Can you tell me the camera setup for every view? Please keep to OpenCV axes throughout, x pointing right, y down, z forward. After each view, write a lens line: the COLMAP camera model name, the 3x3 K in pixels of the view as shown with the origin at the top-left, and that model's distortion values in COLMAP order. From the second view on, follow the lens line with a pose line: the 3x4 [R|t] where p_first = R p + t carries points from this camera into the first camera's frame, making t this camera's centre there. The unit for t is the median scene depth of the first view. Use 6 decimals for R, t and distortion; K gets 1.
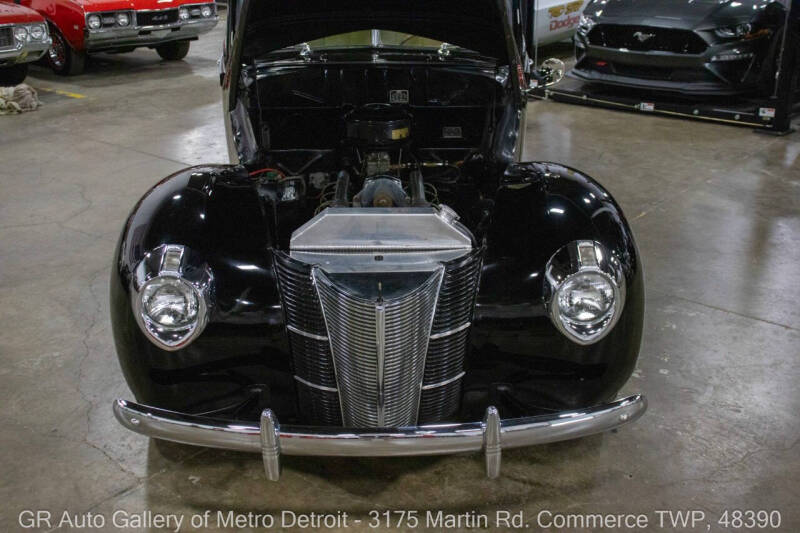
lens RADIAL K [[891.6, 0, 400.0], [0, 891.6, 266.5], [0, 0, 1]] dist [-0.056474, 0.171236]
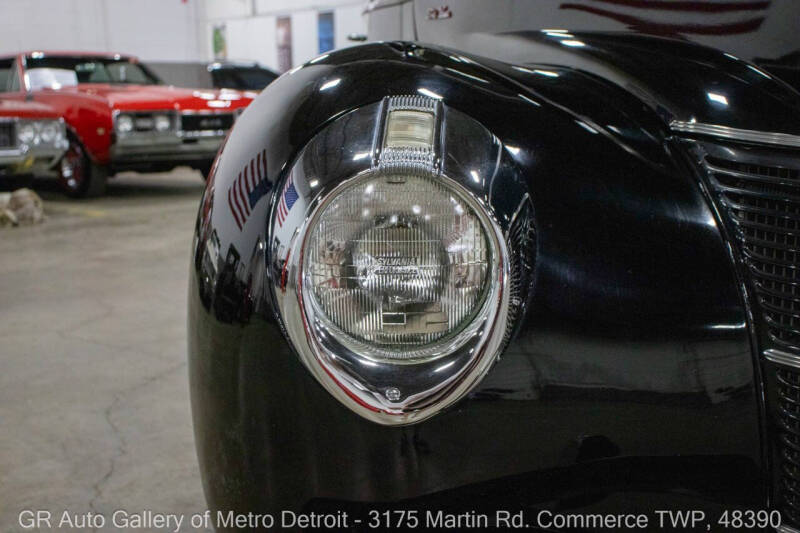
lens RADIAL K [[1029.4, 0, 400.0], [0, 1029.4, 266.5], [0, 0, 1]] dist [0.029158, 0.080128]
pose [[0.998793, -0.001883, -0.049082, -0.094803], [-0.009173, 0.974532, -0.224063, 0.048050], [0.048254, 0.224242, 0.973338, 0.255703]]
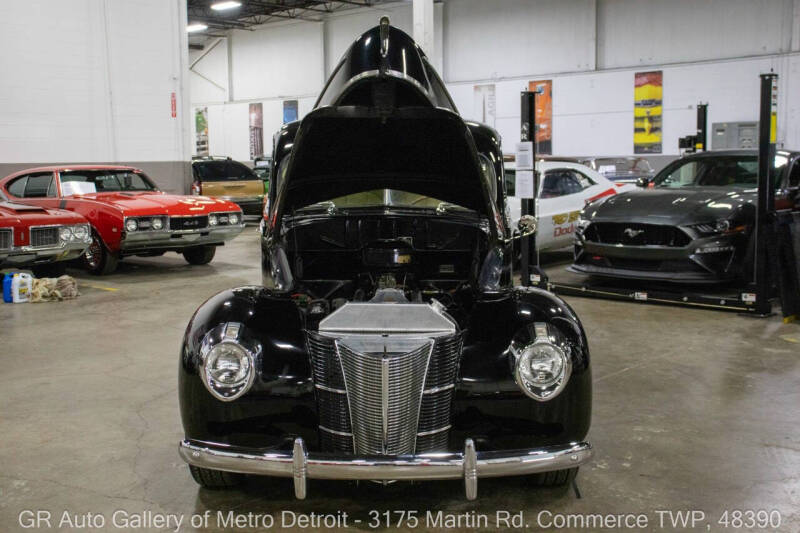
lens RADIAL K [[976.8, 0, 399.6], [0, 976.8, 254.4], [0, 0, 1]] dist [-0.019202, 0.061012]
pose [[0.999765, 0.004887, -0.021144, 0.011269], [-0.010487, 0.961794, -0.273574, 0.110450], [0.018999, 0.273731, 0.961618, -0.176885]]
